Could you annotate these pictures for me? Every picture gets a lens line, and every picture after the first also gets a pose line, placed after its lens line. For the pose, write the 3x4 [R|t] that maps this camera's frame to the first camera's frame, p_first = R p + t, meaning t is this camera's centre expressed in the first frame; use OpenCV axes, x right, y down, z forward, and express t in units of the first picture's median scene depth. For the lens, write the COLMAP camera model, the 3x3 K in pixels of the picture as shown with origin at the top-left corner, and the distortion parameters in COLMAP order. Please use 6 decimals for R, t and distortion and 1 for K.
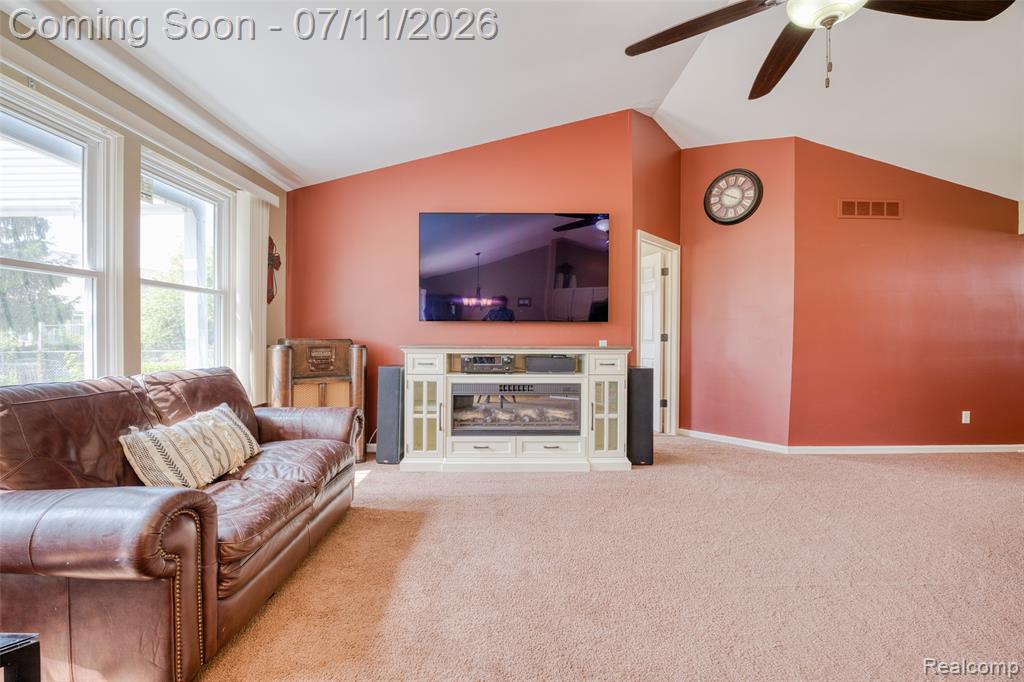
lens RADIAL K [[430.2, 0, 513.4], [0, 430.2, 338.0], [0, 0, 1]] dist [-0.018286, 0.000241]
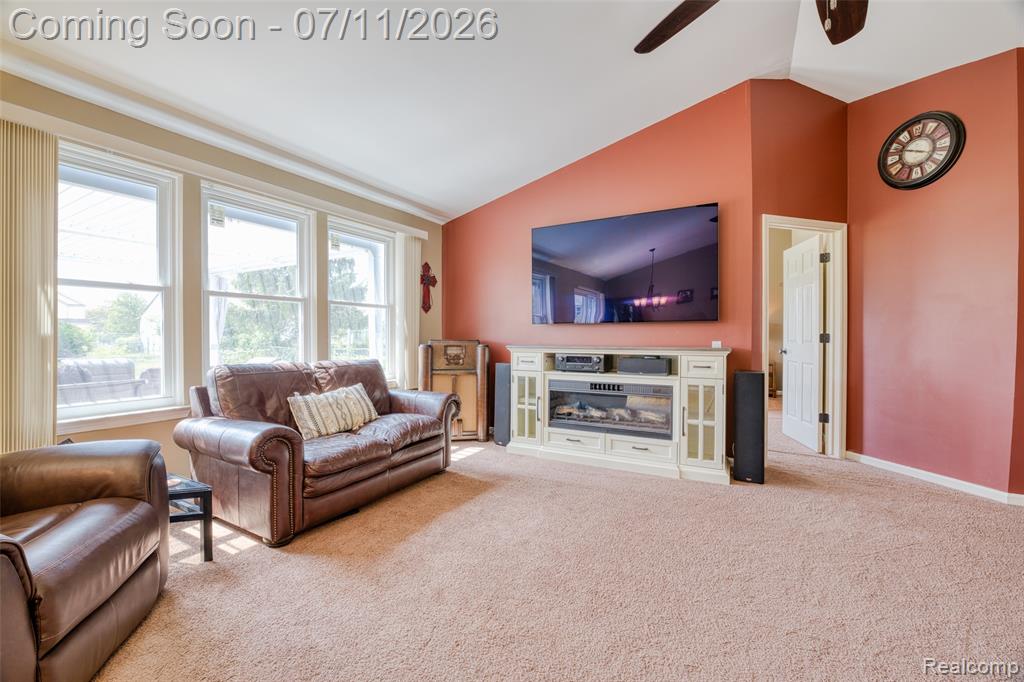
lens RADIAL K [[430.2, 0, 512.2], [0, 430.2, 339.4], [0, 0, 1]] dist [-0.018286, 0.000241]
pose [[0.861264, -0.001171, -0.508156, 0.339794], [0.001231, 0.999999, -0.000218, 0.001608], [0.508156, -0.000438, 0.861265, -0.006654]]
